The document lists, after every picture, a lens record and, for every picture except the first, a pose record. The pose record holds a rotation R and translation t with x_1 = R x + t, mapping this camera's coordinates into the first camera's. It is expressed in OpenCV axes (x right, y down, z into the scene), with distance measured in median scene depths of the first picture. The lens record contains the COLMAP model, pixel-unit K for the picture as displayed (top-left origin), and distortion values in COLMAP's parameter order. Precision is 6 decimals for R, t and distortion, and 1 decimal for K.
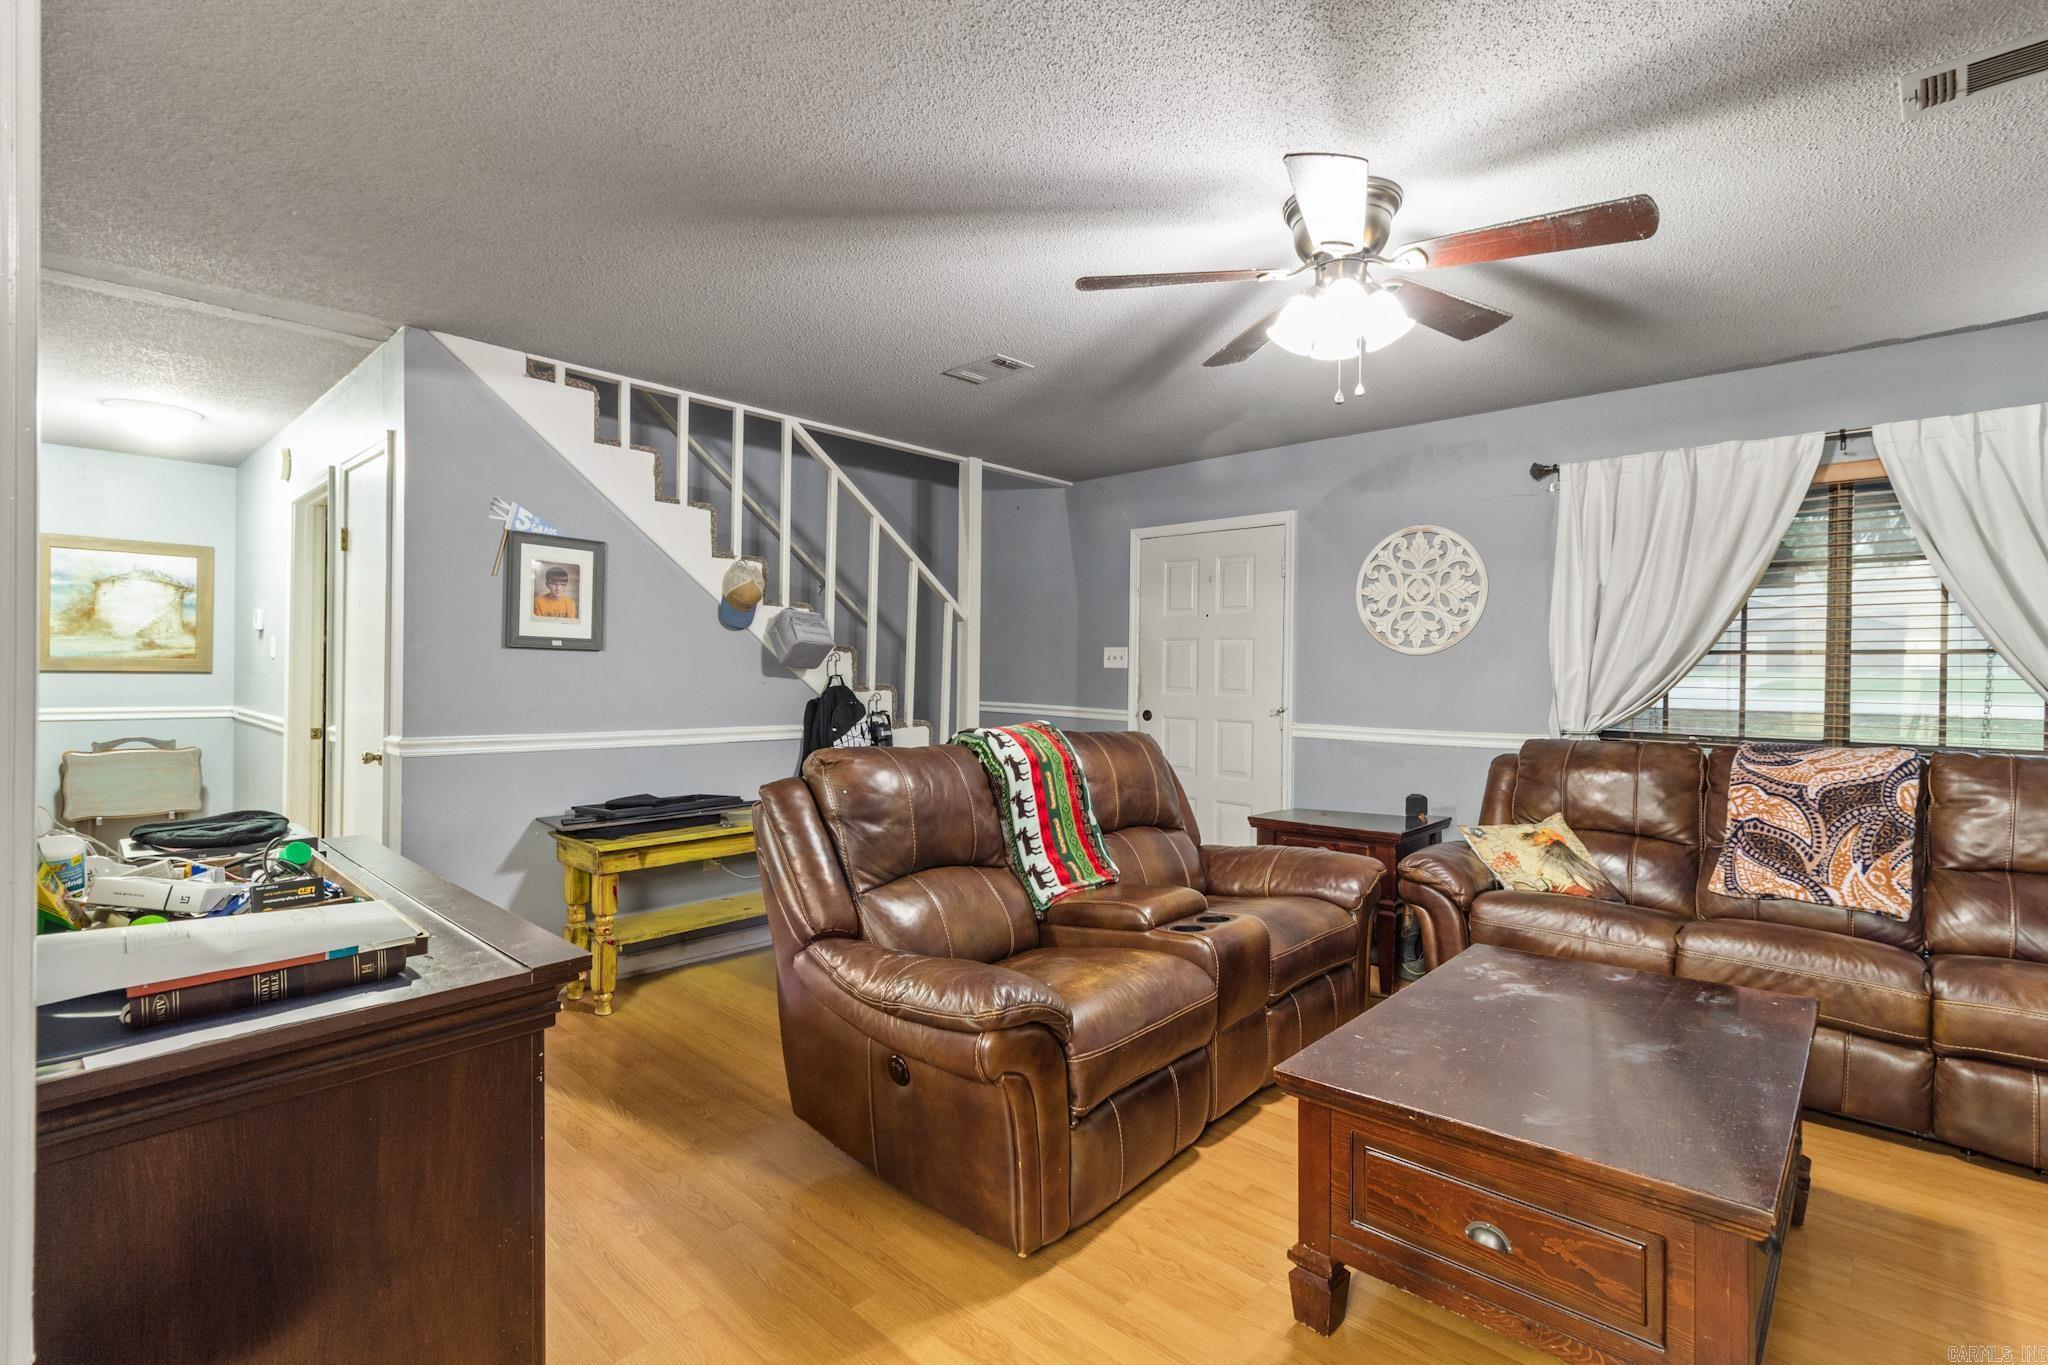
lens RADIAL K [[947.1, 0, 1019.0], [0, 947.1, 670.7], [0, 0, 1]] dist [-0.001959, -0.000890]
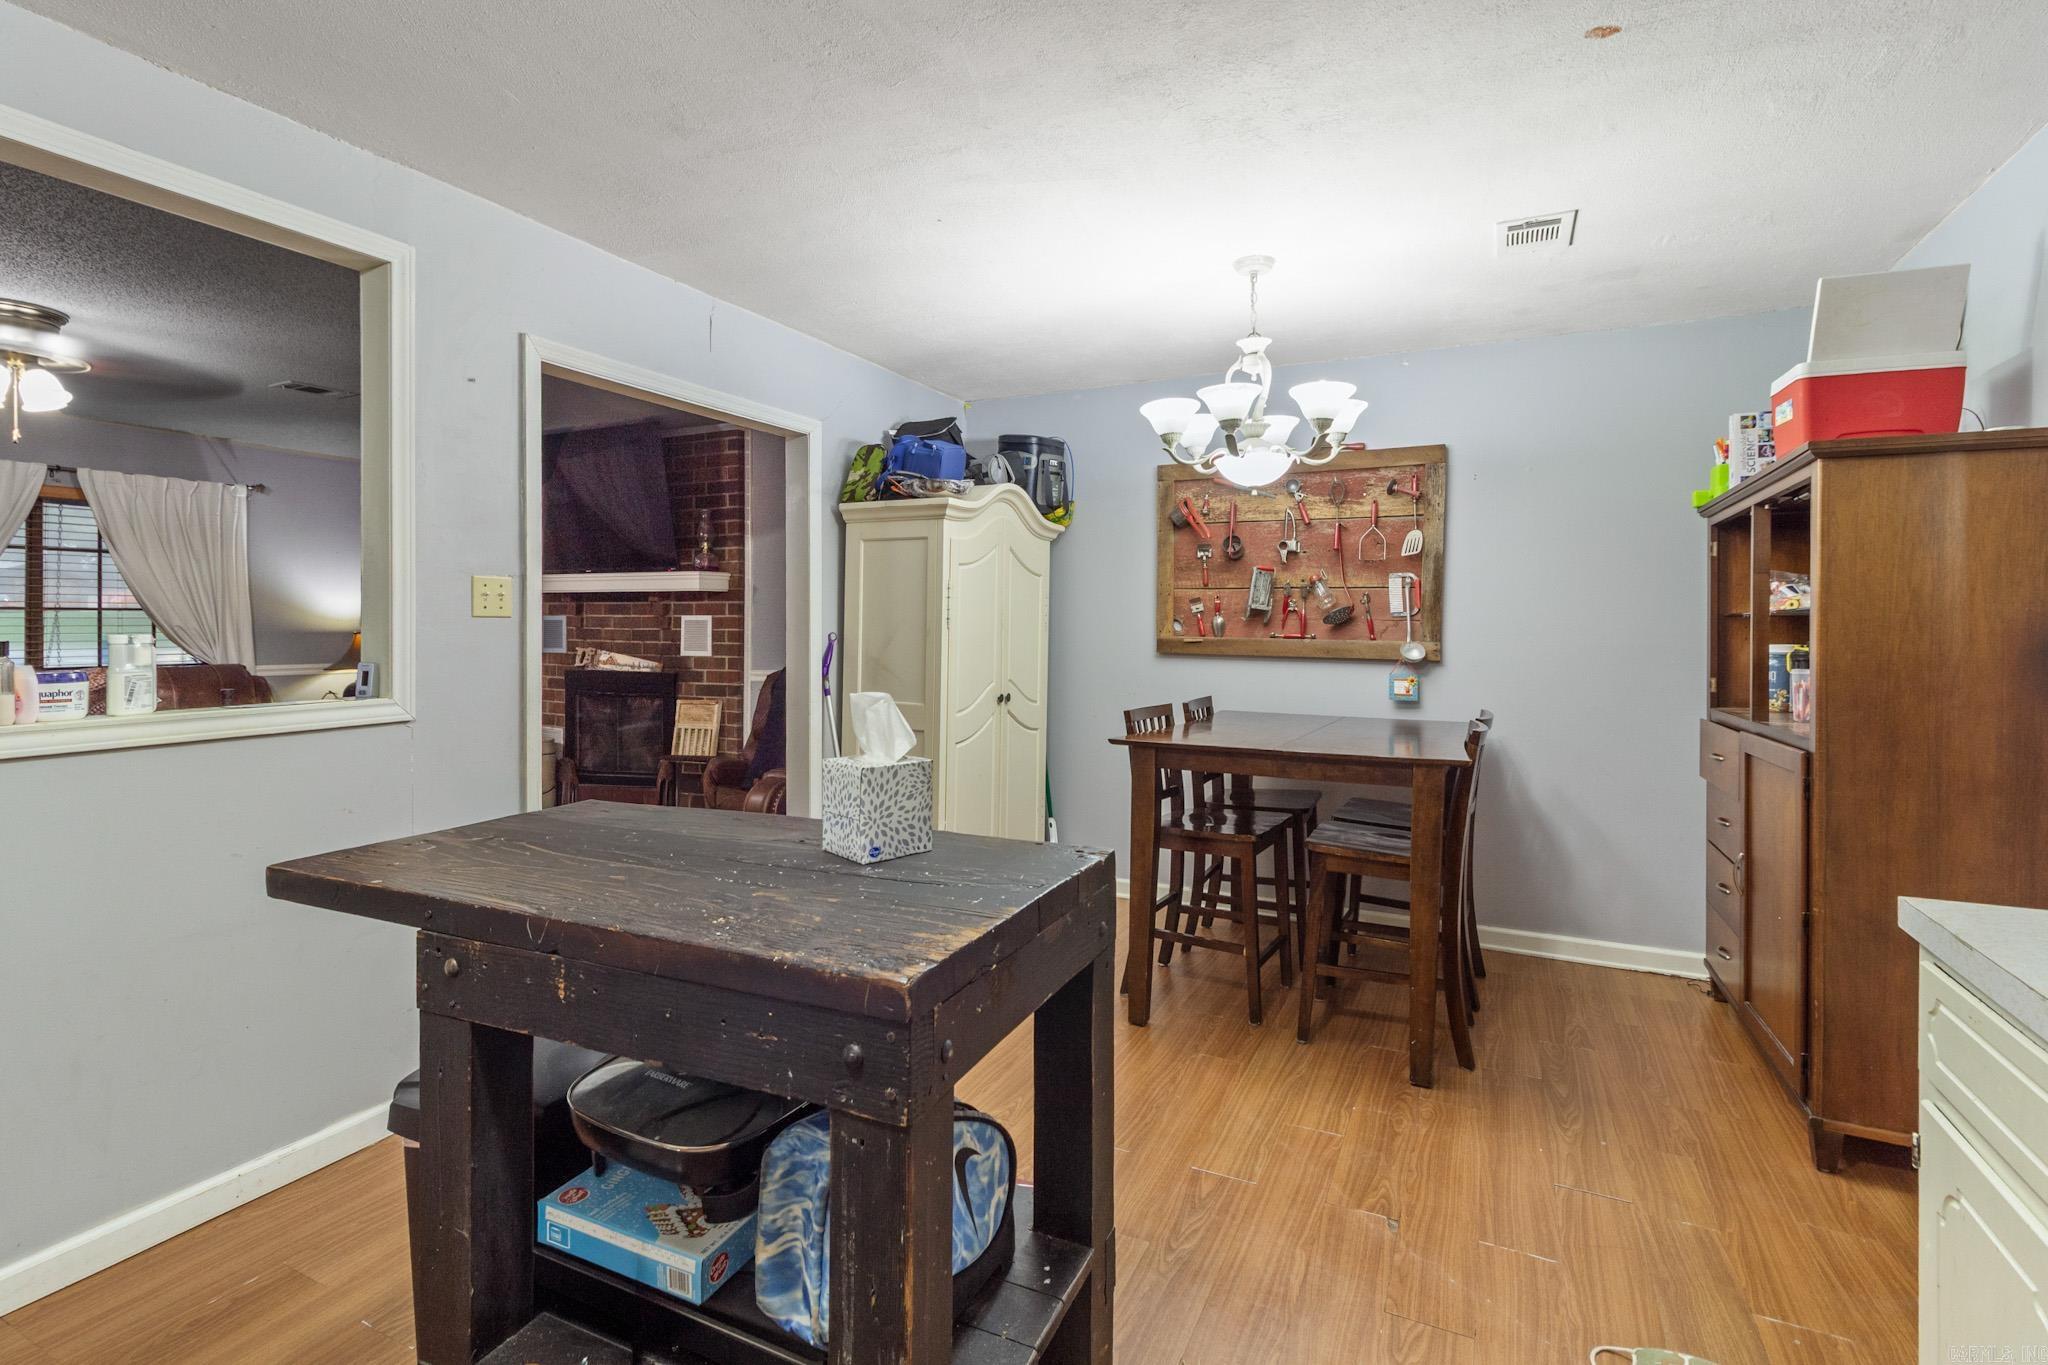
lens RADIAL K [[947.1, 0, 1026.1], [0, 947.1, 625.6], [0, 0, 1]] dist [-0.001959, -0.000890]
pose [[-0.294154, -0.009025, 0.955715, -0.832794], [0.001719, 0.999949, 0.009971, -0.004038], [-0.955756, 0.004576, -0.294123, -0.047591]]
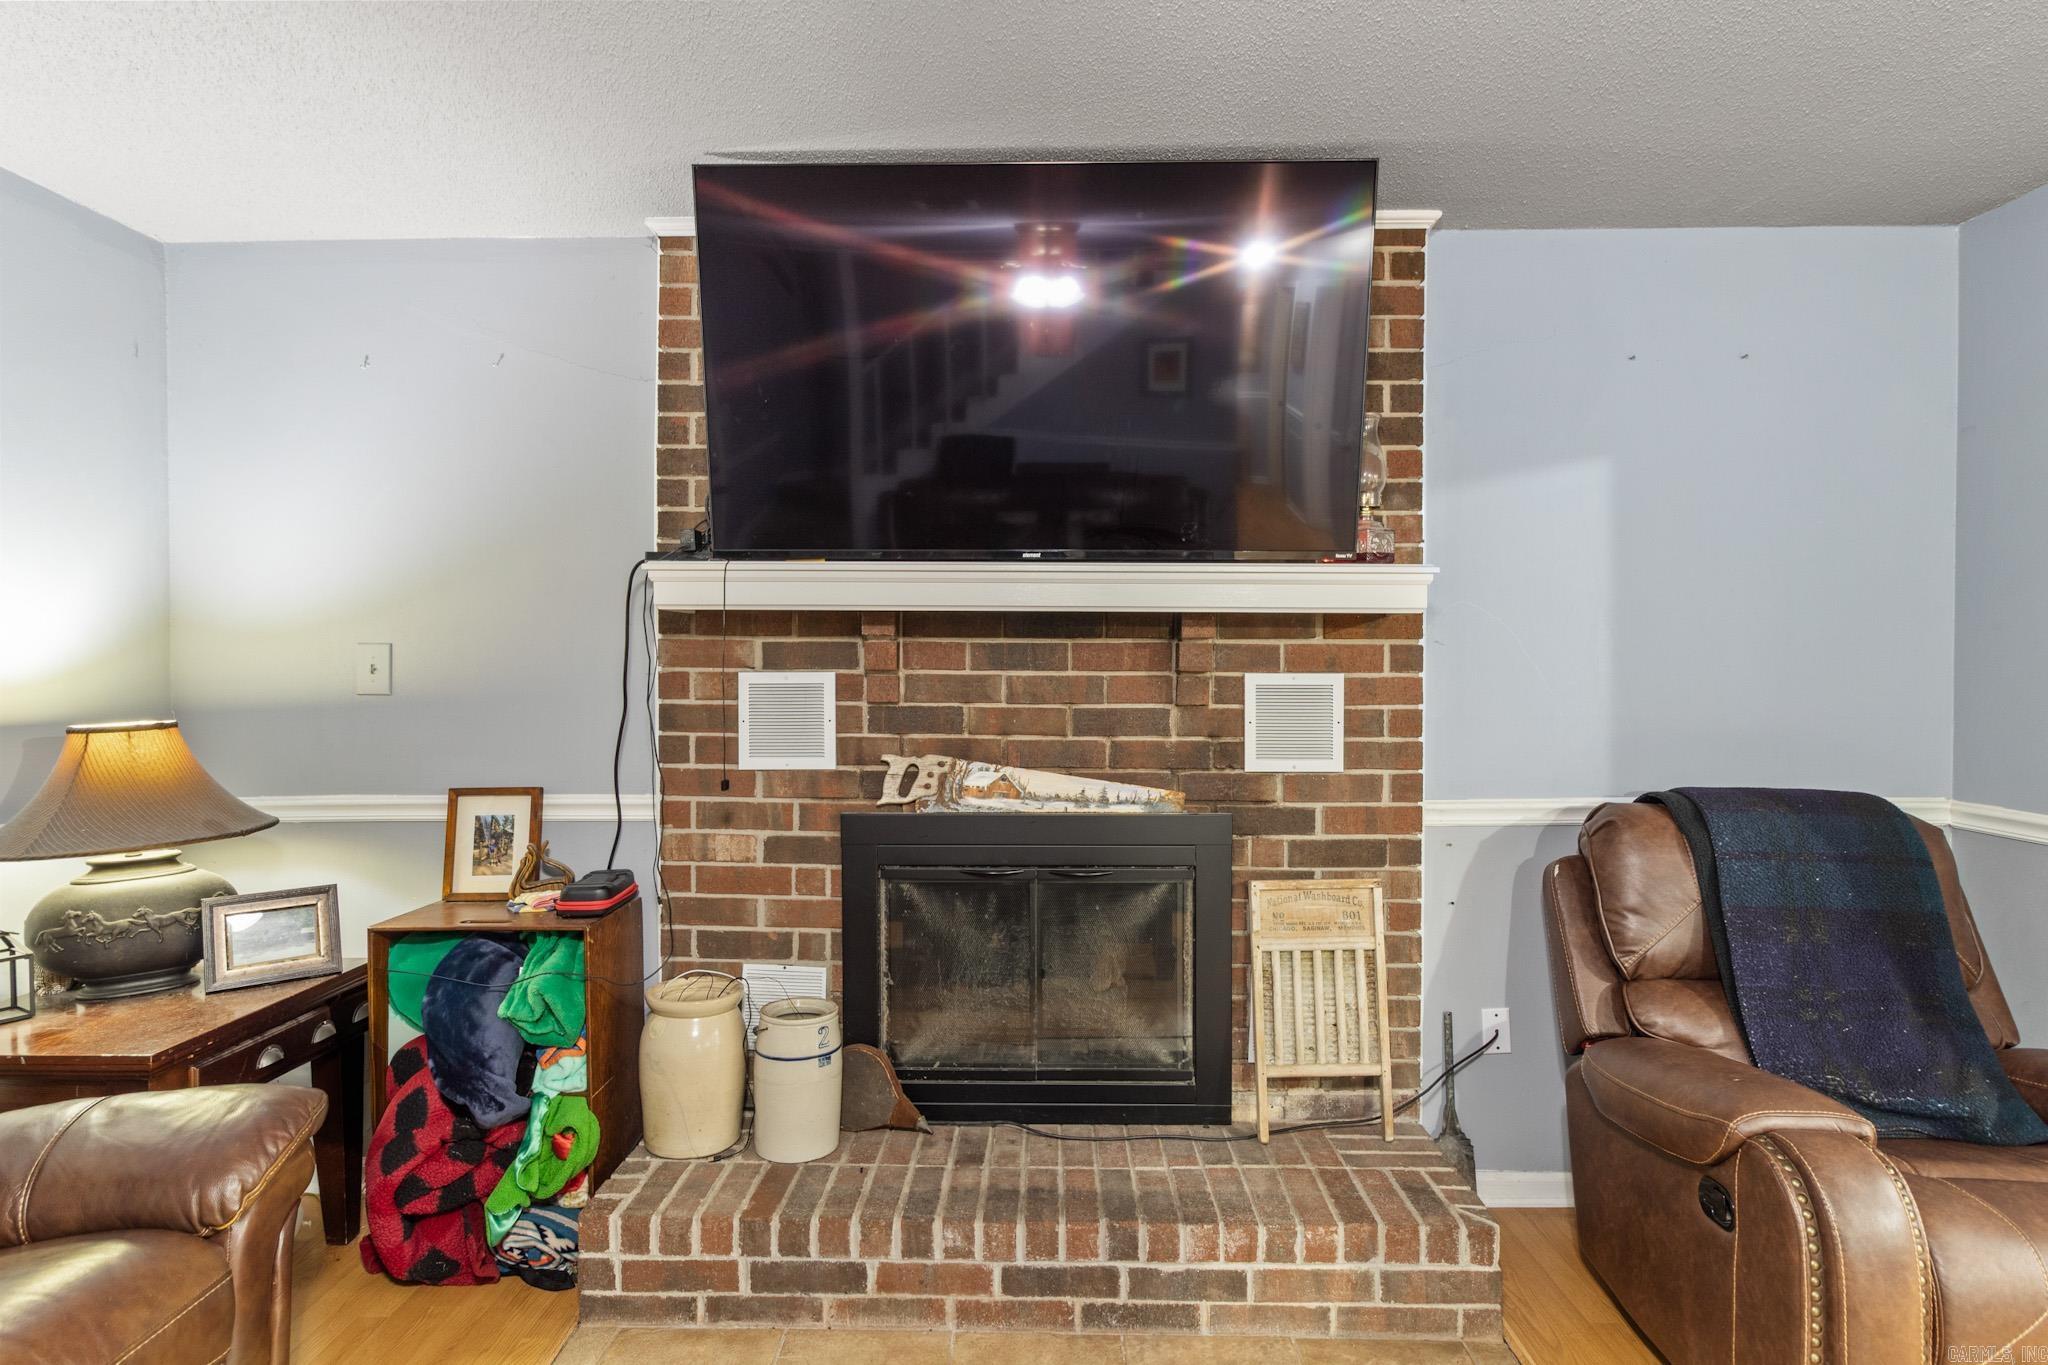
lens RADIAL K [[1114.2, 0, 1031.1], [0, 1114.2, 686.7], [0, 0, 1]] dist [0.001303, -0.000404]
pose [[-0.662775, -0.021751, 0.748502, 0.173179], [-0.001335, 0.999611, 0.027866, -0.015373], [-0.748817, 0.017470, -0.662546, 0.530709]]
